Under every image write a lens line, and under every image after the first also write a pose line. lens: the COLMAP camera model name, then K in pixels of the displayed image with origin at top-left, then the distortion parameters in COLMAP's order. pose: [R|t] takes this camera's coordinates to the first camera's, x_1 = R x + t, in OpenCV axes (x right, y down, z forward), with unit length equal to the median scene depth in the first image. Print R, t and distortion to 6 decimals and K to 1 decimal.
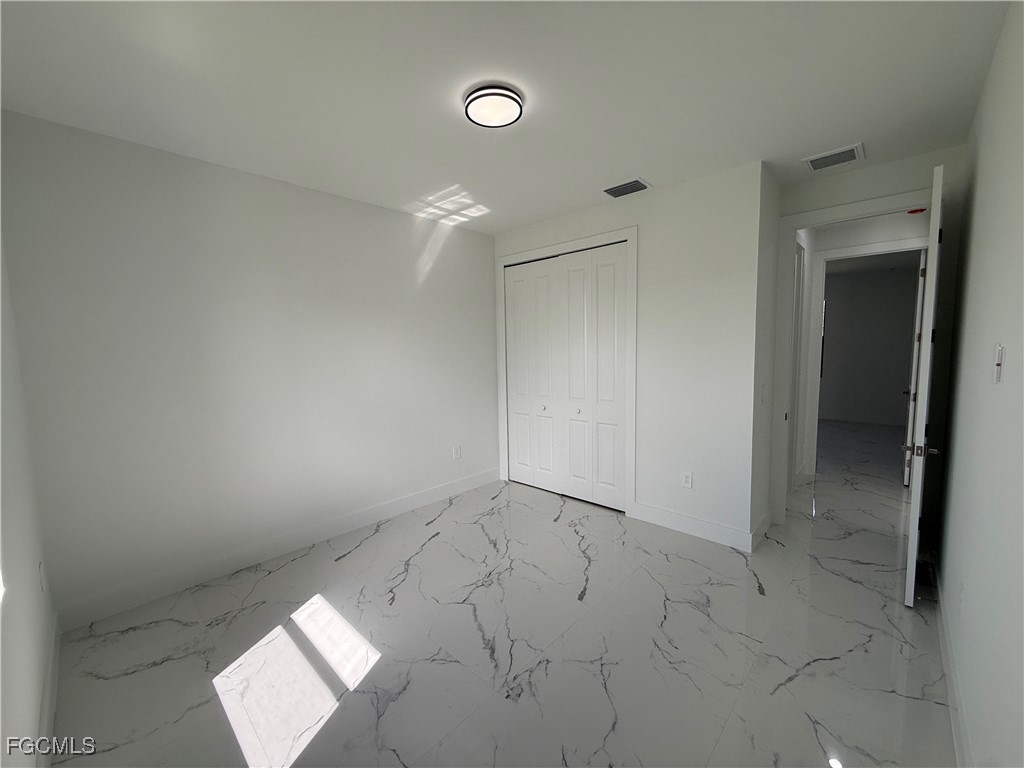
lens RADIAL K [[407.3, 0, 509.4], [0, 407.3, 384.3], [0, 0, 1]] dist [-0.000177, -0.000139]
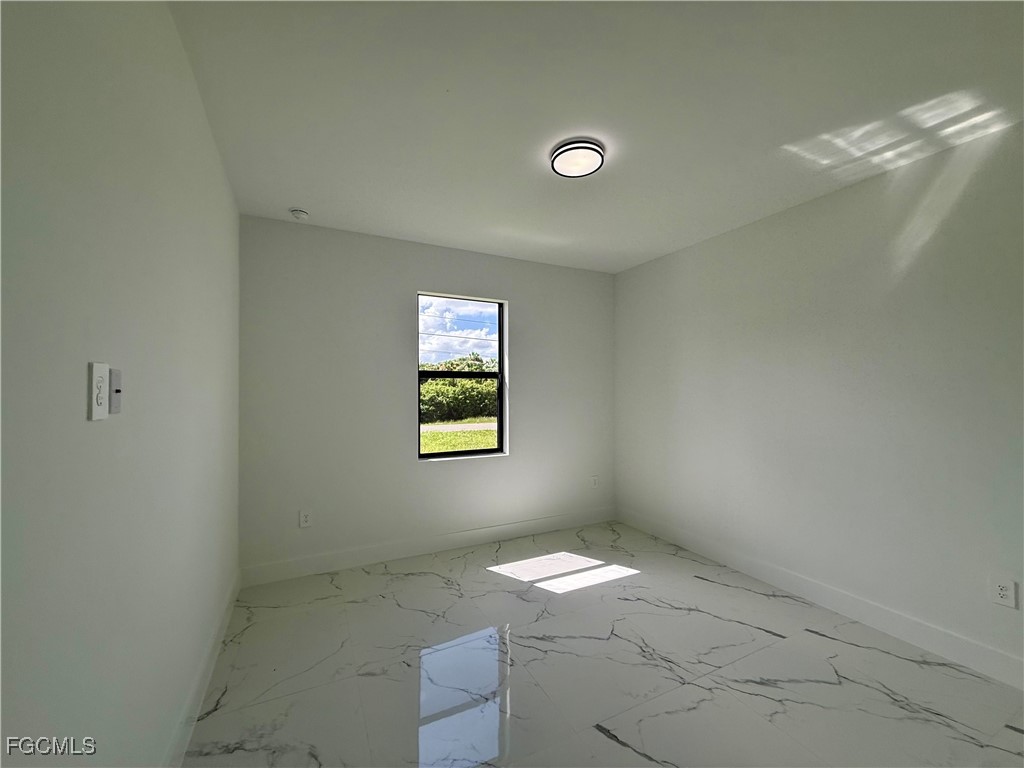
lens RADIAL K [[407.3, 0, 513.6], [0, 407.3, 387.0], [0, 0, 1]] dist [-0.000177, -0.000139]
pose [[-0.334755, 0.010218, -0.942250, 0.627360], [-0.081073, 0.995921, 0.039603, -0.054630], [0.938811, 0.089648, -0.332561, 0.740501]]
